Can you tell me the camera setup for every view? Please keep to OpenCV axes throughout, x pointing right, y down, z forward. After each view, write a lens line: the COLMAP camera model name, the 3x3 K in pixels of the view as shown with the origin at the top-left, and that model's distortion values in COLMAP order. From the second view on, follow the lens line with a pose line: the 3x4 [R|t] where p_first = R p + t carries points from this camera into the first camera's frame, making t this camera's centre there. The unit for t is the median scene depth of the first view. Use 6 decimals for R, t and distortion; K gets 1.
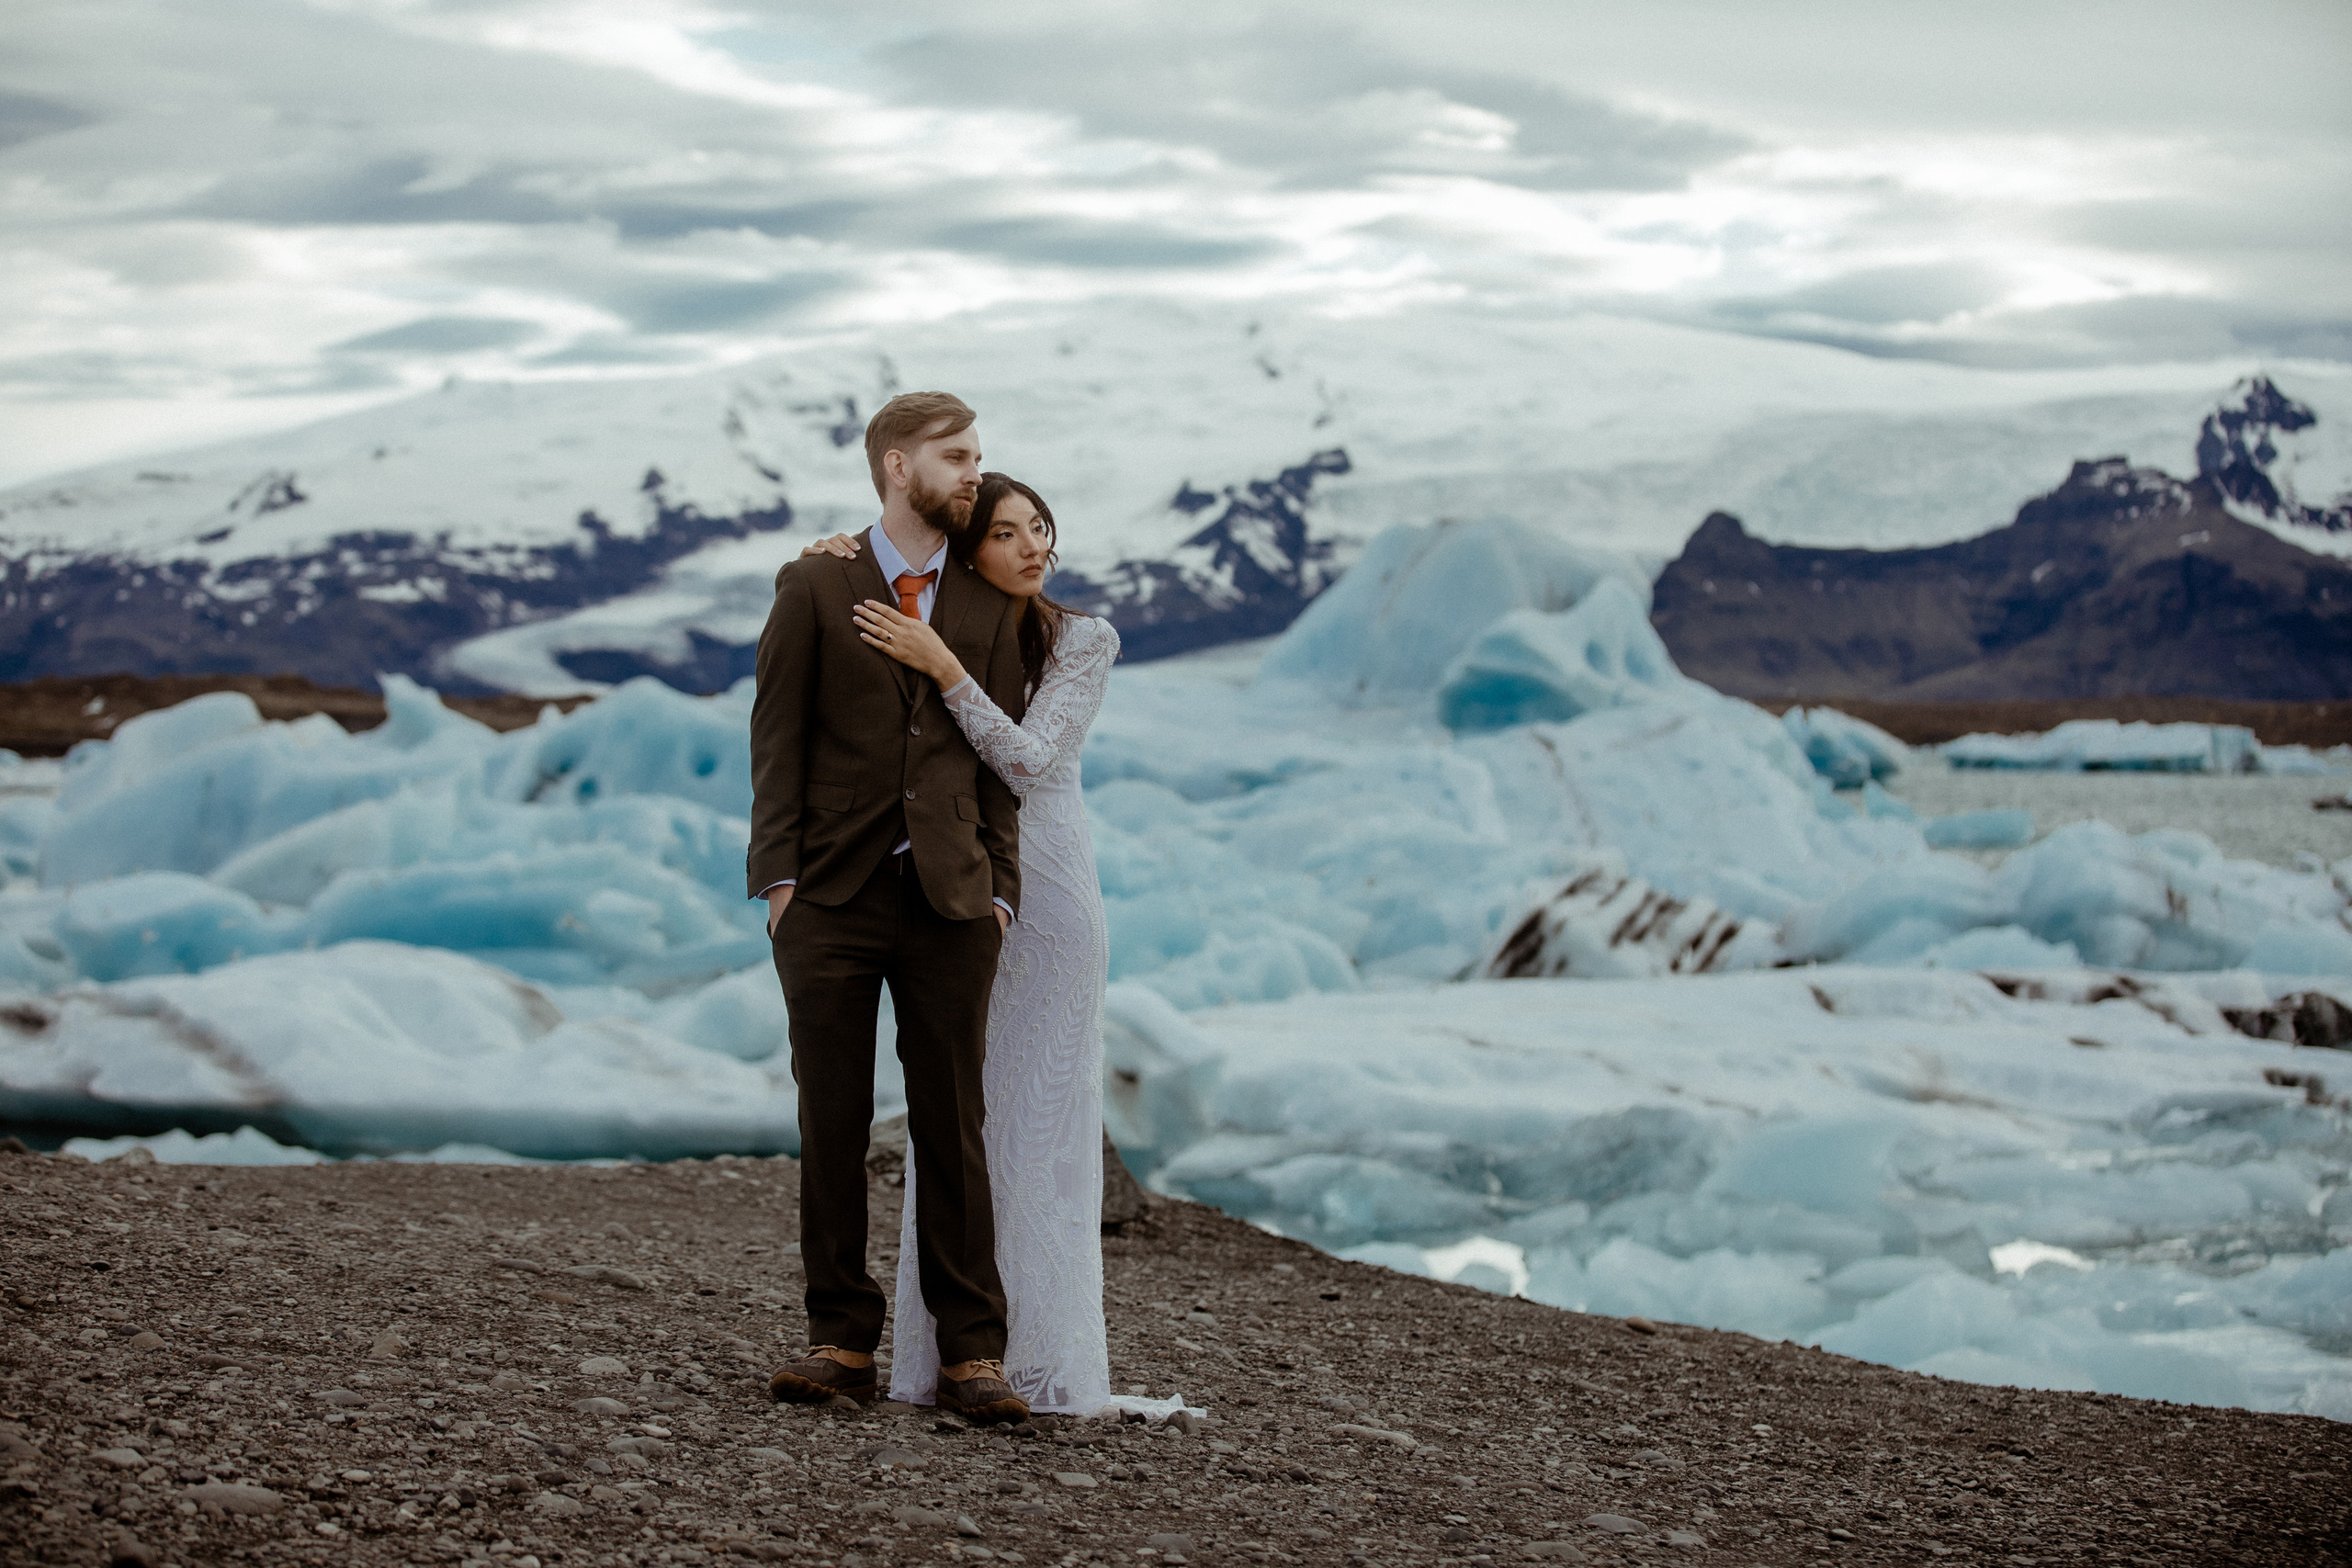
lens RADIAL K [[5702.1, 0, 1176.3], [0, 5702.1, 859.9], [0, 0, 1]] dist [-0.333740, -0.191951]
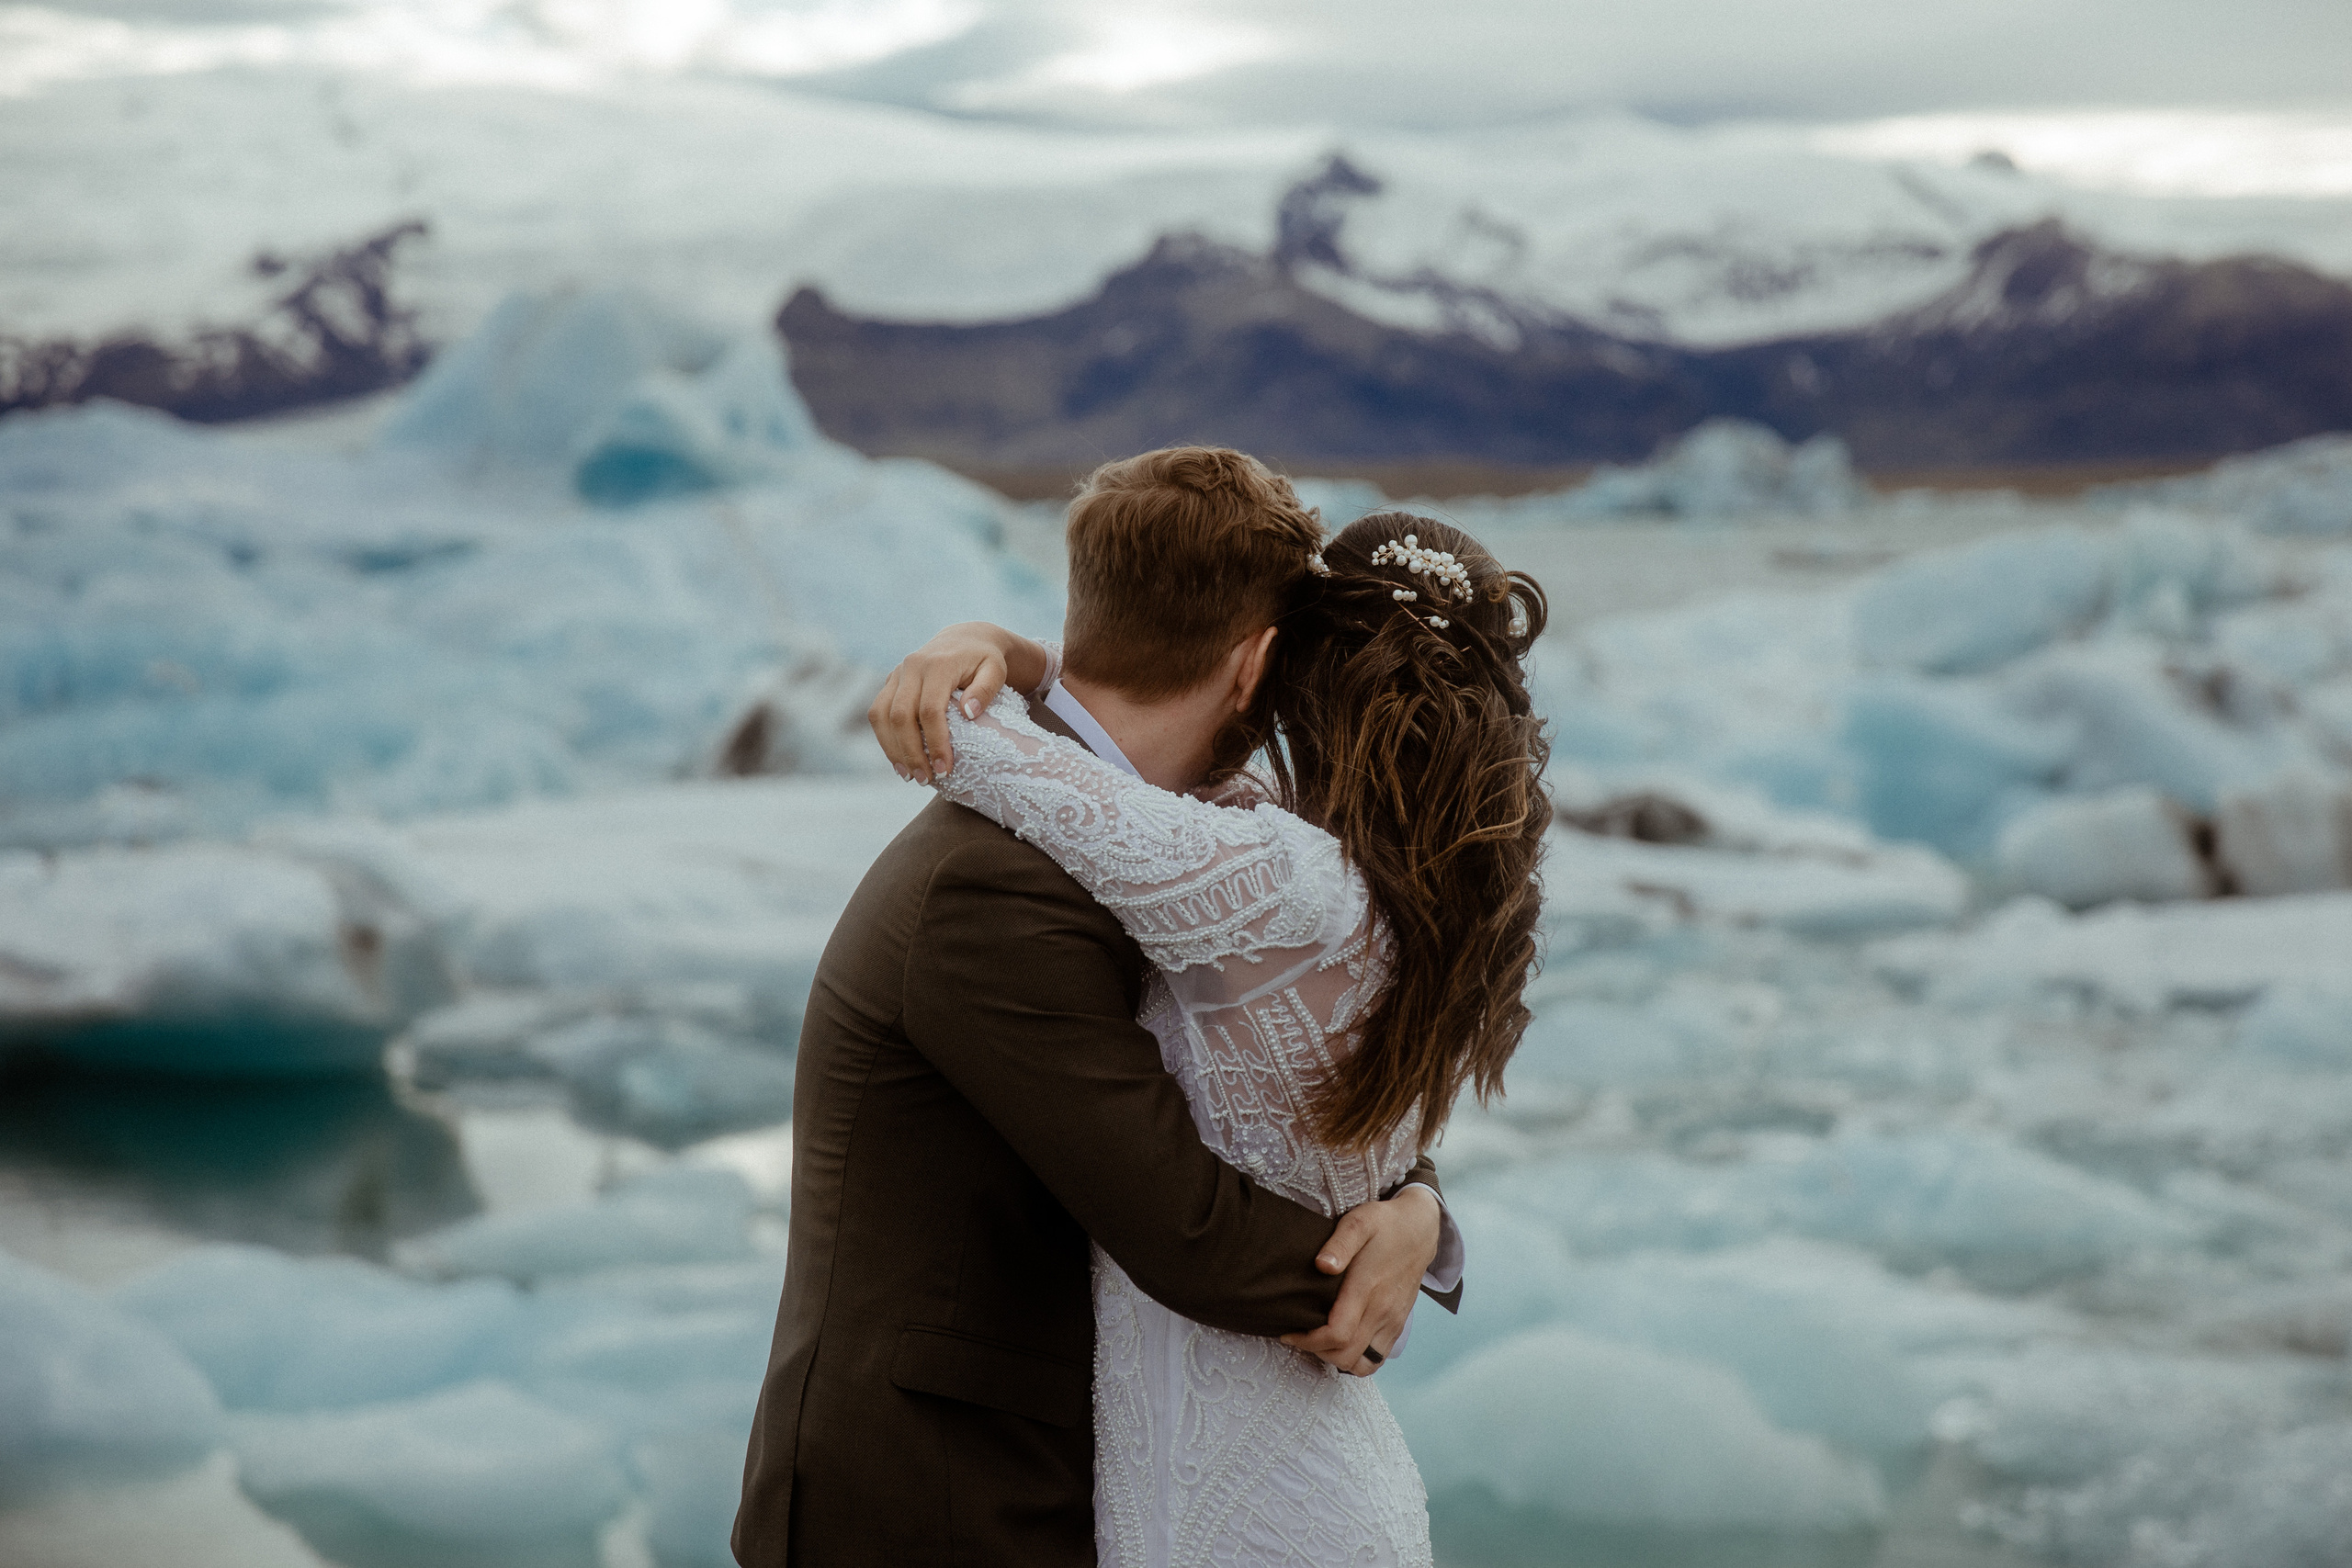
lens RADIAL K [[4605.3, 0, 1237.1], [0, 4605.3, 851.3], [0, 0, 1]] dist [0.198489, 0.156689]
pose [[0.973852, -0.025983, 0.225694, -0.019472], [0.013103, 0.998208, 0.058384, -0.006296], [-0.226807, -0.053900, 0.972447, 0.163422]]
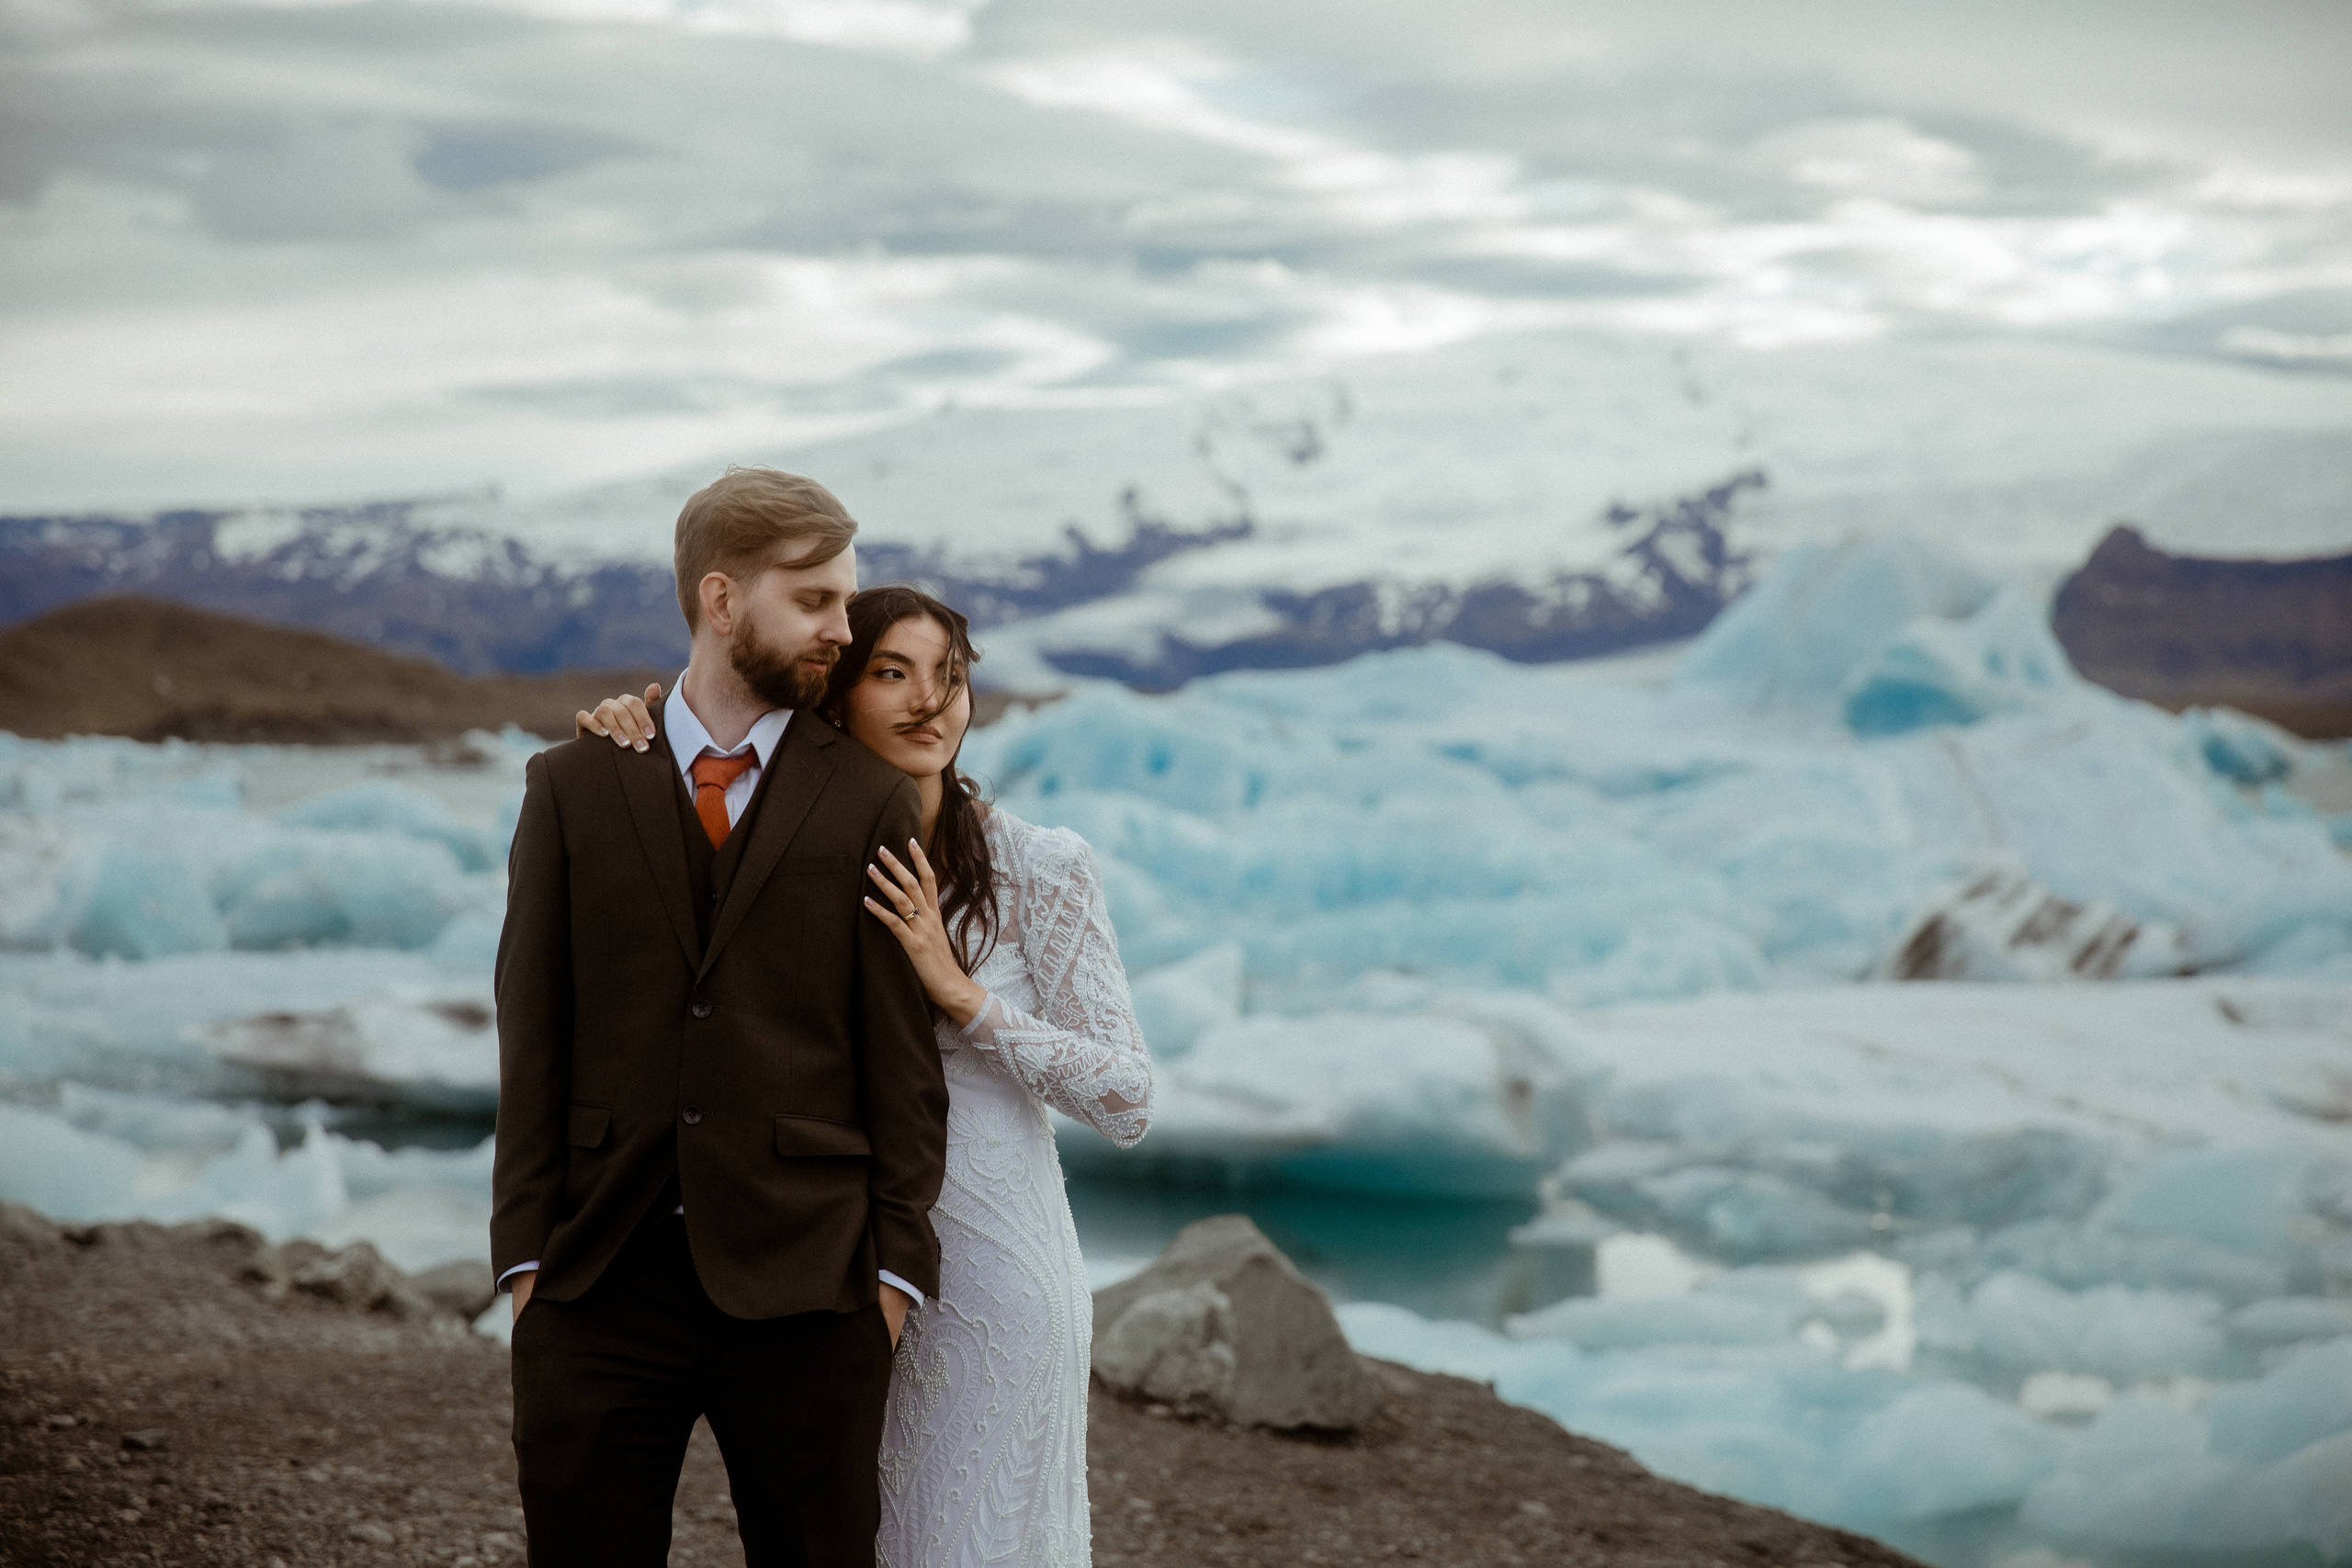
lens RADIAL K [[4843.0, 0, 1170.4], [0, 4843.0, 853.3], [0, 0, 1]] dist [0.337674, 0.083913]
pose [[0.995438, 0.008352, -0.095042, 0.005953], [-0.007540, 0.999932, 0.008904, -0.006008], [0.095110, -0.008146, 0.995433, 0.063515]]
